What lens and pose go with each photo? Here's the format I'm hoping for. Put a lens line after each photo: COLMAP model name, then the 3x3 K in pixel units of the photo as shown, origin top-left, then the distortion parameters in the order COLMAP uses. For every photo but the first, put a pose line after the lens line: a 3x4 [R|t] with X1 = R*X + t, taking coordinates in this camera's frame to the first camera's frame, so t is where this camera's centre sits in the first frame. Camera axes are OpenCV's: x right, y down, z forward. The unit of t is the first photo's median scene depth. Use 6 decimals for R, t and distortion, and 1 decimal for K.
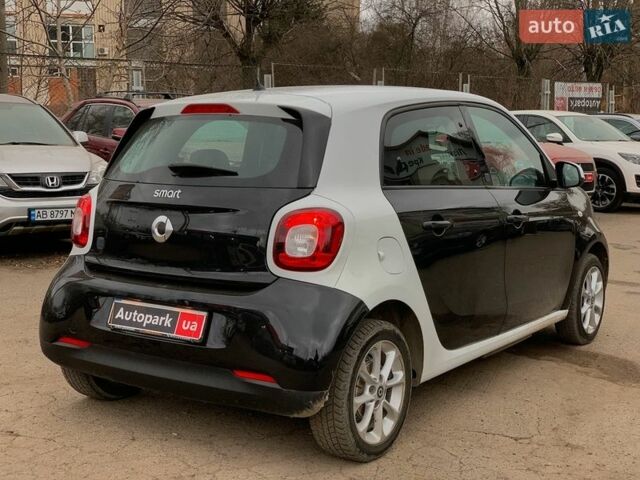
lens RADIAL K [[959.7, 0, 317.2], [0, 959.7, 230.0], [0, 0, 1]] dist [0.119431, -0.387405]
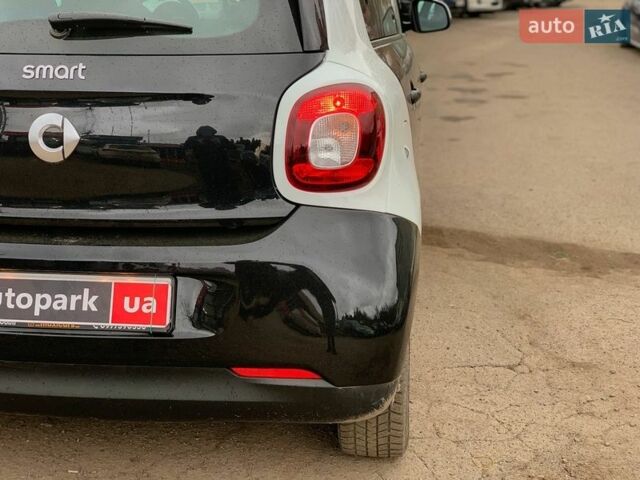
lens RADIAL K [[959.7, 0, 317.2], [0, 959.7, 230.0], [0, 0, 1]] dist [0.119431, -0.387405]
pose [[0.879418, -0.130391, 0.457845, -0.286260], [0.055128, 0.983181, 0.174114, -0.036673], [-0.472847, -0.127879, 0.871816, 0.443634]]
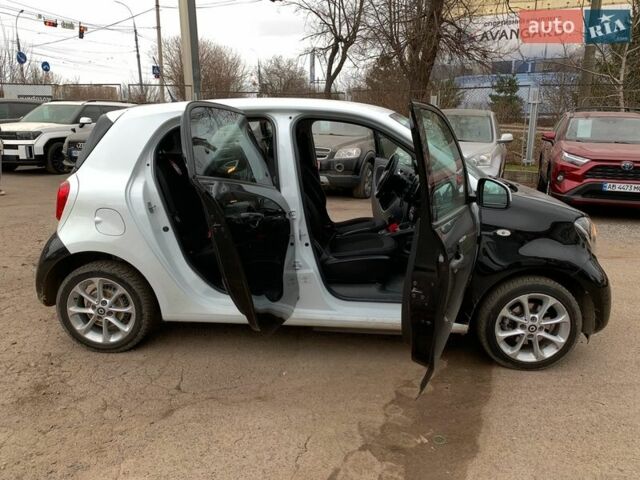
lens RADIAL K [[468.1, 0, 320.0], [0, 468.1, 240.0], [0, 0, 1]] dist [-0.005800, -0.000128]
pose [[0.535409, 0.209704, -0.818145, 0.811205], [-0.103937, 0.977682, 0.182578, -0.108376], [0.838173, -0.012718, 0.545256, 0.880153]]
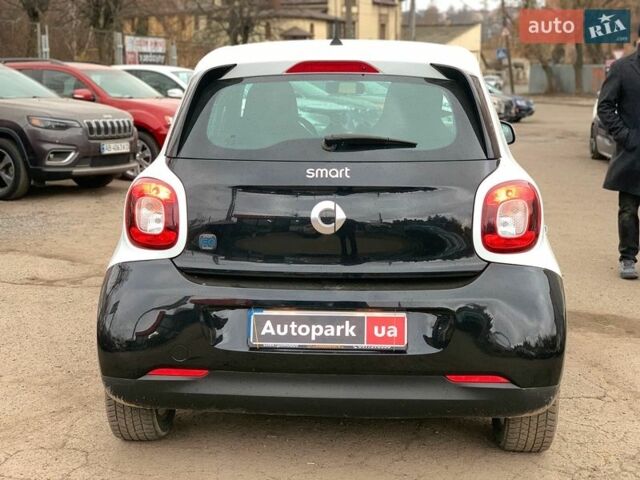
lens RADIAL K [[959.7, 0, 317.2], [0, 959.7, 230.0], [0, 0, 1]] dist [0.119431, -0.387405]
pose [[0.855248, -0.083512, 0.511445, -0.578794], [0.059415, 0.996223, 0.063314, -0.041830], [-0.514801, -0.023762, 0.856980, 0.314059]]
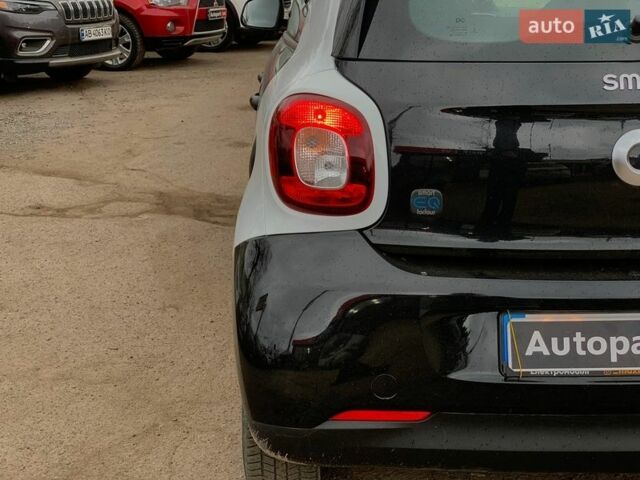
lens RADIAL K [[959.7, 0, 317.2], [0, 959.7, 230.0], [0, 0, 1]] dist [0.119431, -0.387405]
pose [[0.824763, -0.172354, 0.538572, -0.552686], [0.081161, 0.978638, 0.188895, -0.068645], [-0.559624, -0.112082, 0.821133, 0.691977]]
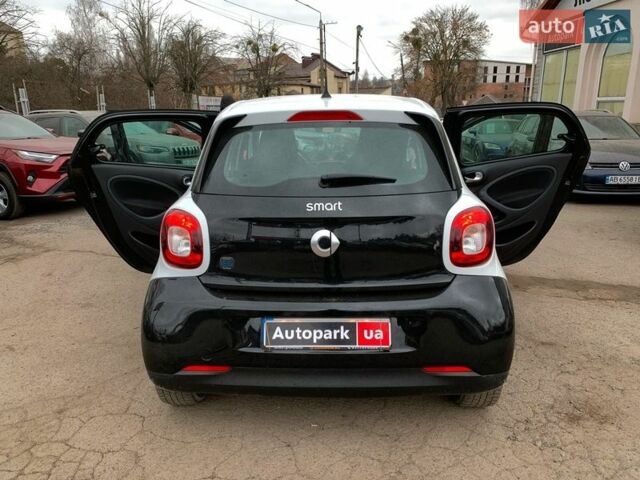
lens RADIAL K [[490.2, 0, 320.0], [0, 490.2, 240.0], [0, 0, 1]] dist [0.072429, -0.104726]
pose [[0.839900, -0.146350, 0.522637, -0.423568], [0.077473, 0.985426, 0.151439, -0.079826], [-0.537183, -0.086703, 0.838998, 0.582861]]
